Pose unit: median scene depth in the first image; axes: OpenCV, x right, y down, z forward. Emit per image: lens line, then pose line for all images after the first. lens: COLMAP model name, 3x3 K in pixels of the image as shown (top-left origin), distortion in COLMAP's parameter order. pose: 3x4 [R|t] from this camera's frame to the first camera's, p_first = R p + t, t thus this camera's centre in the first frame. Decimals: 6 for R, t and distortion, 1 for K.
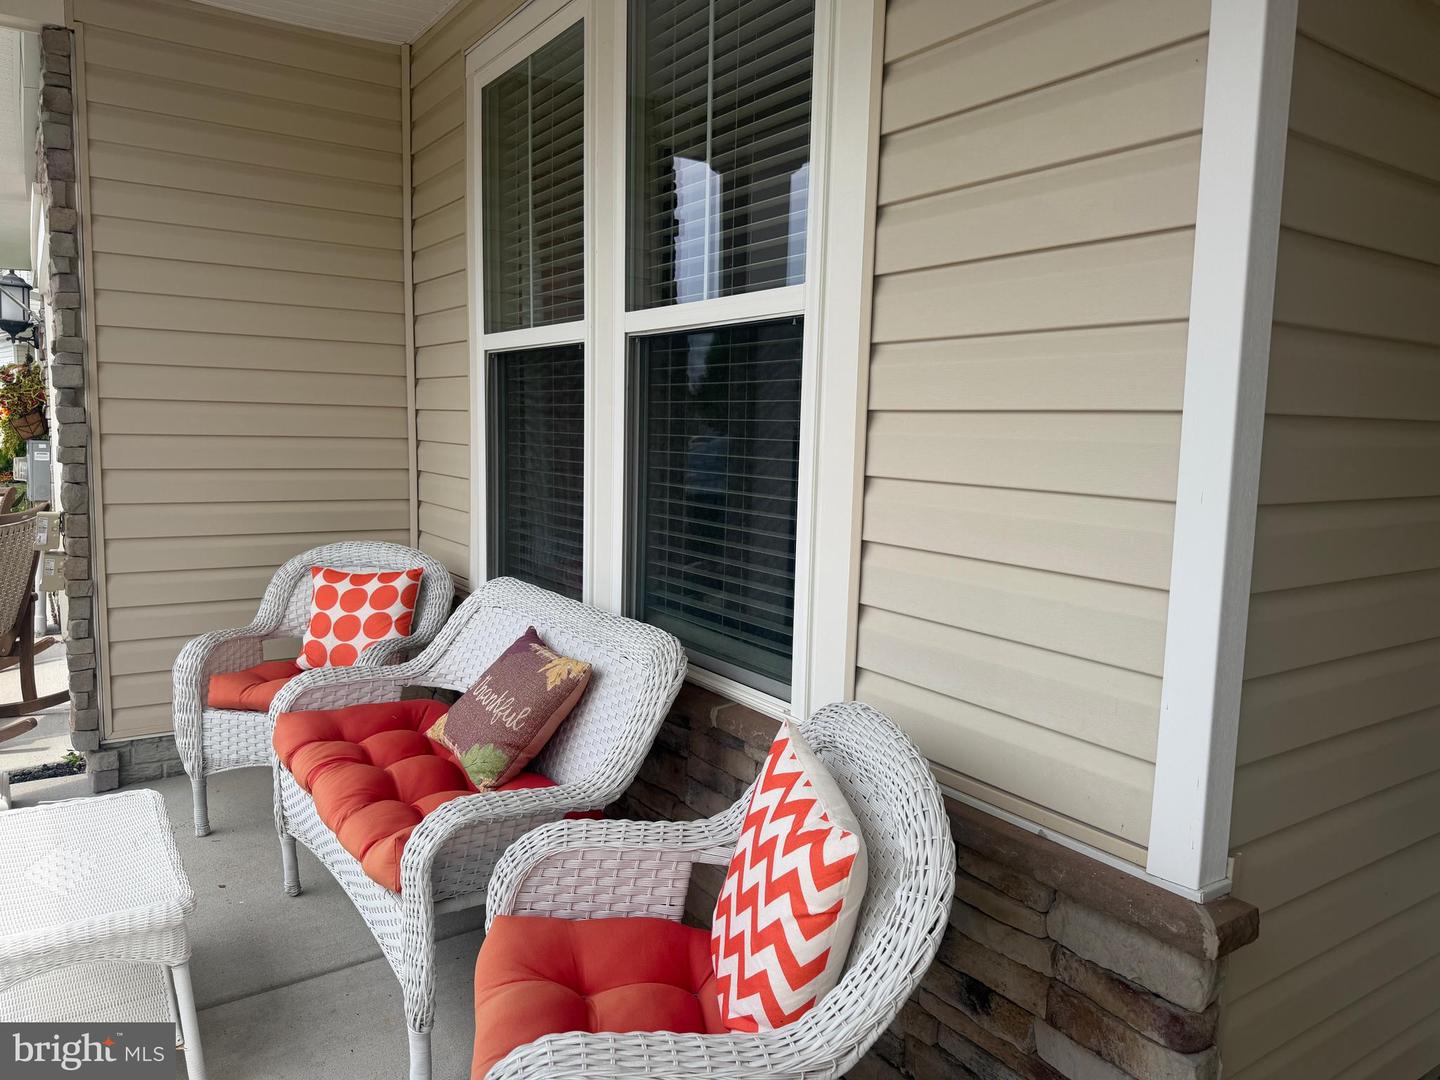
lens RADIAL K [[1023.2, 0, 722.5], [0, 1023.2, 534.1], [0, 0, 1]] dist [0.046039, -0.049807]
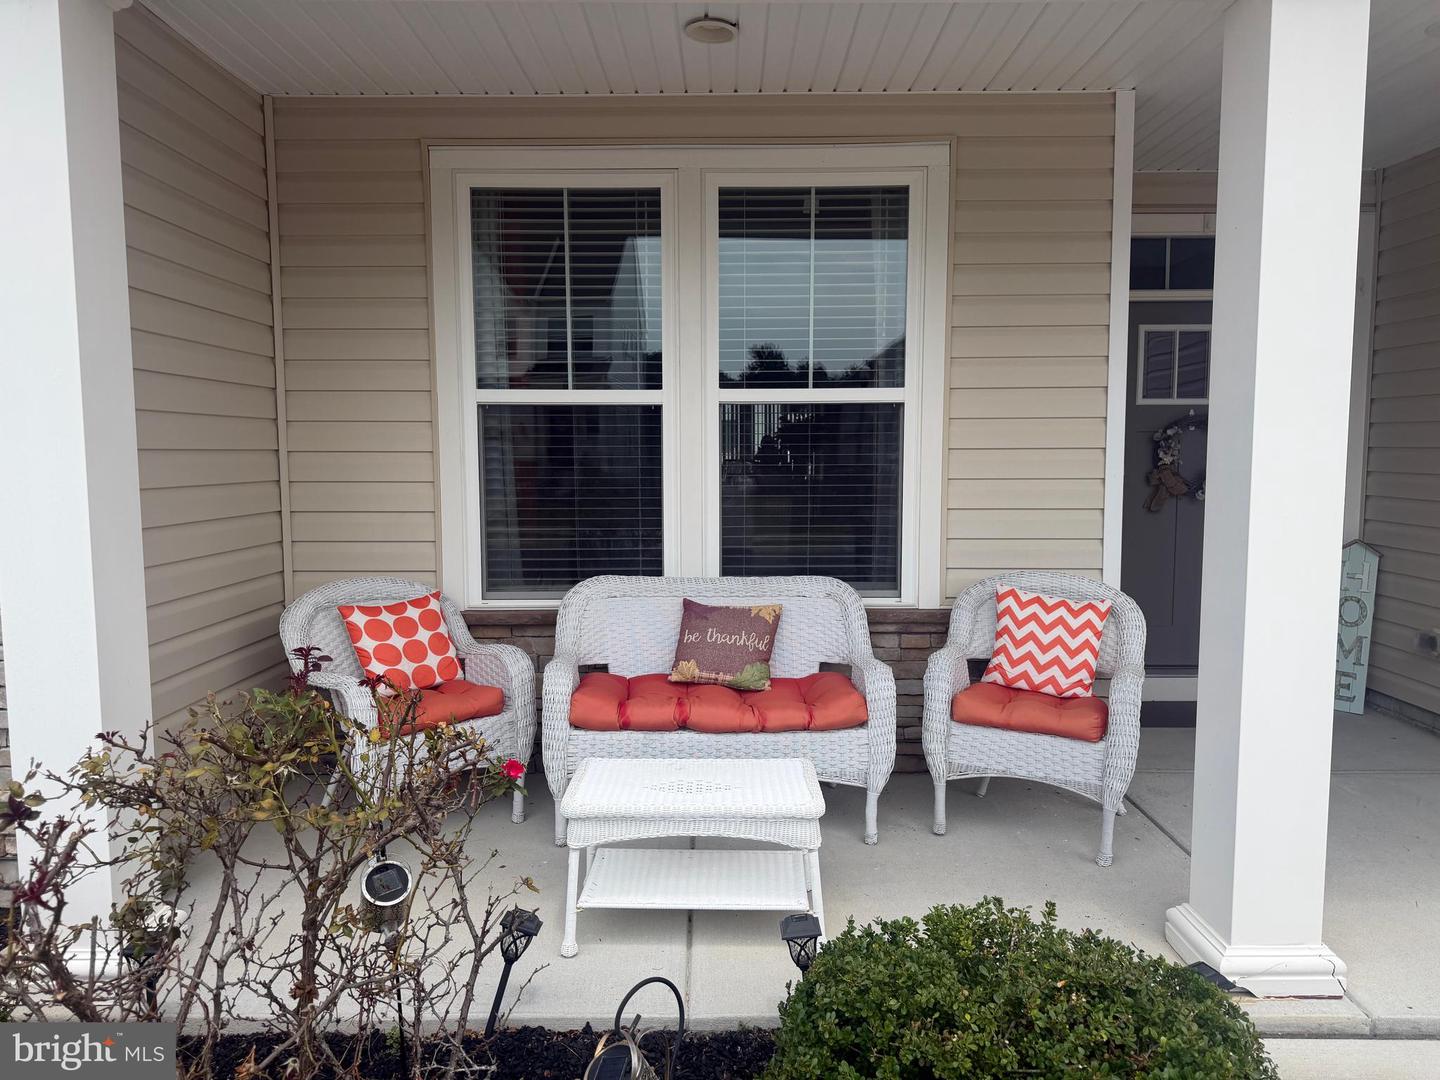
lens RADIAL K [[1023.2, 0, 715.0], [0, 1023.2, 541.8], [0, 0, 1]] dist [0.046039, -0.049807]
pose [[0.563879, -0.096232, 0.820232, -1.941330], [0.106008, 0.993406, 0.043673, -0.072011], [-0.819026, 0.062325, 0.570362, 0.176751]]
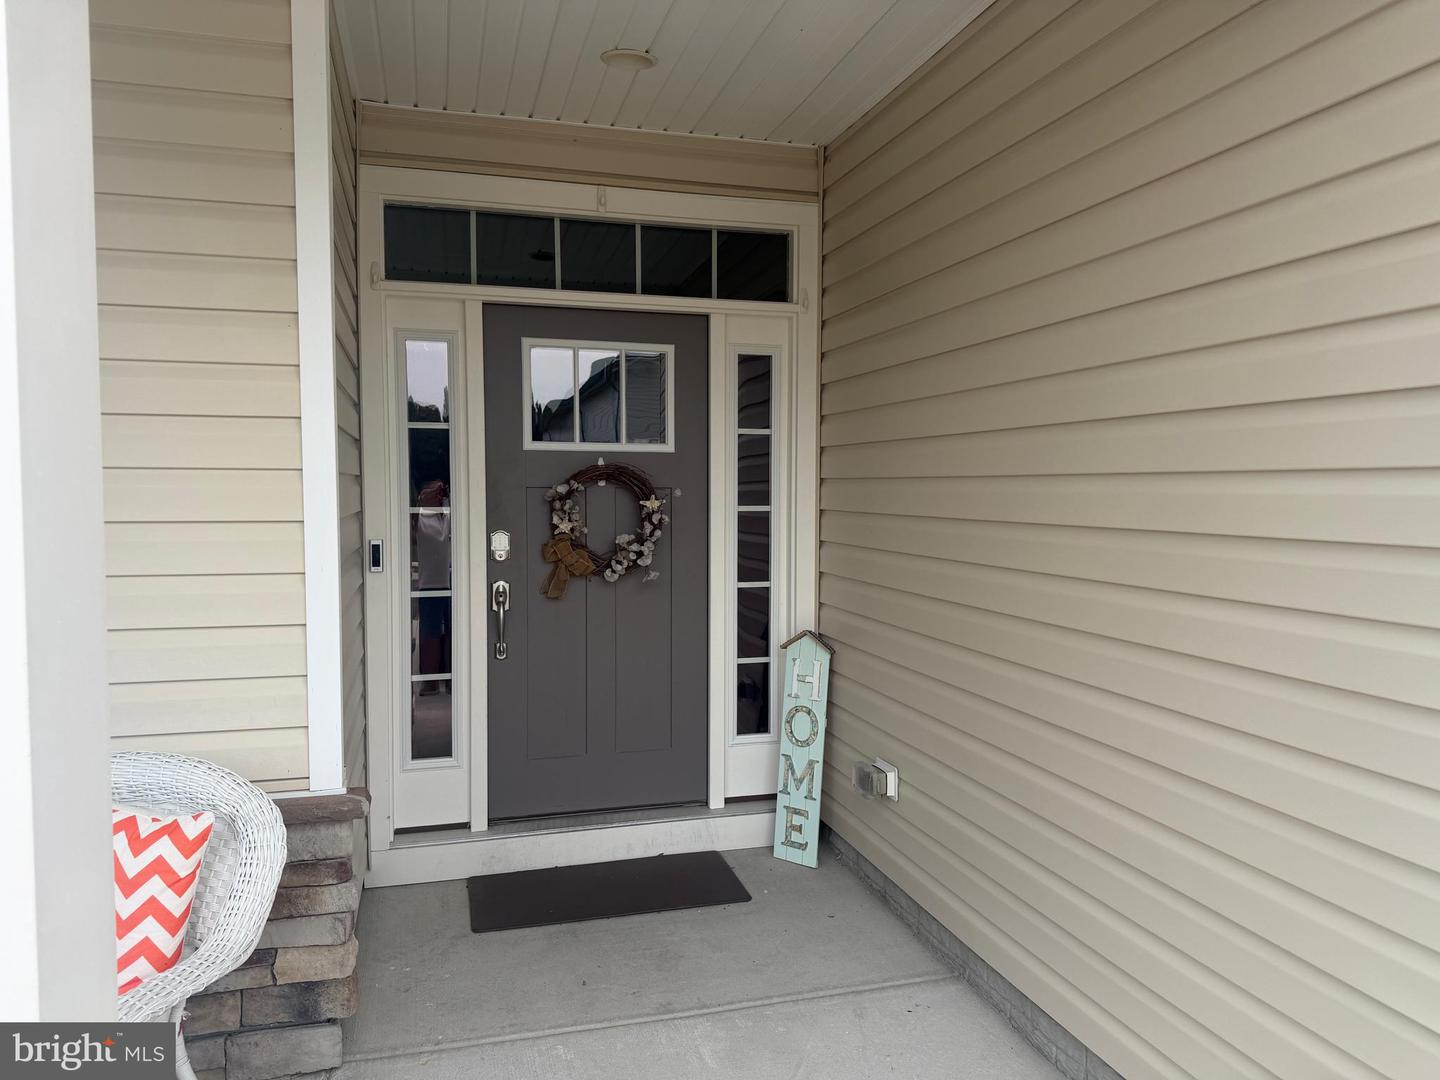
lens RADIAL K [[1023.2, 0, 715.7], [0, 1023.2, 544.5], [0, 0, 1]] dist [0.046039, -0.049807]
pose [[0.311896, -0.071146, 0.947449, -0.725895], [0.112334, 0.992959, 0.037584, -0.048400], [-0.943452, 0.094709, 0.317693, -0.155185]]
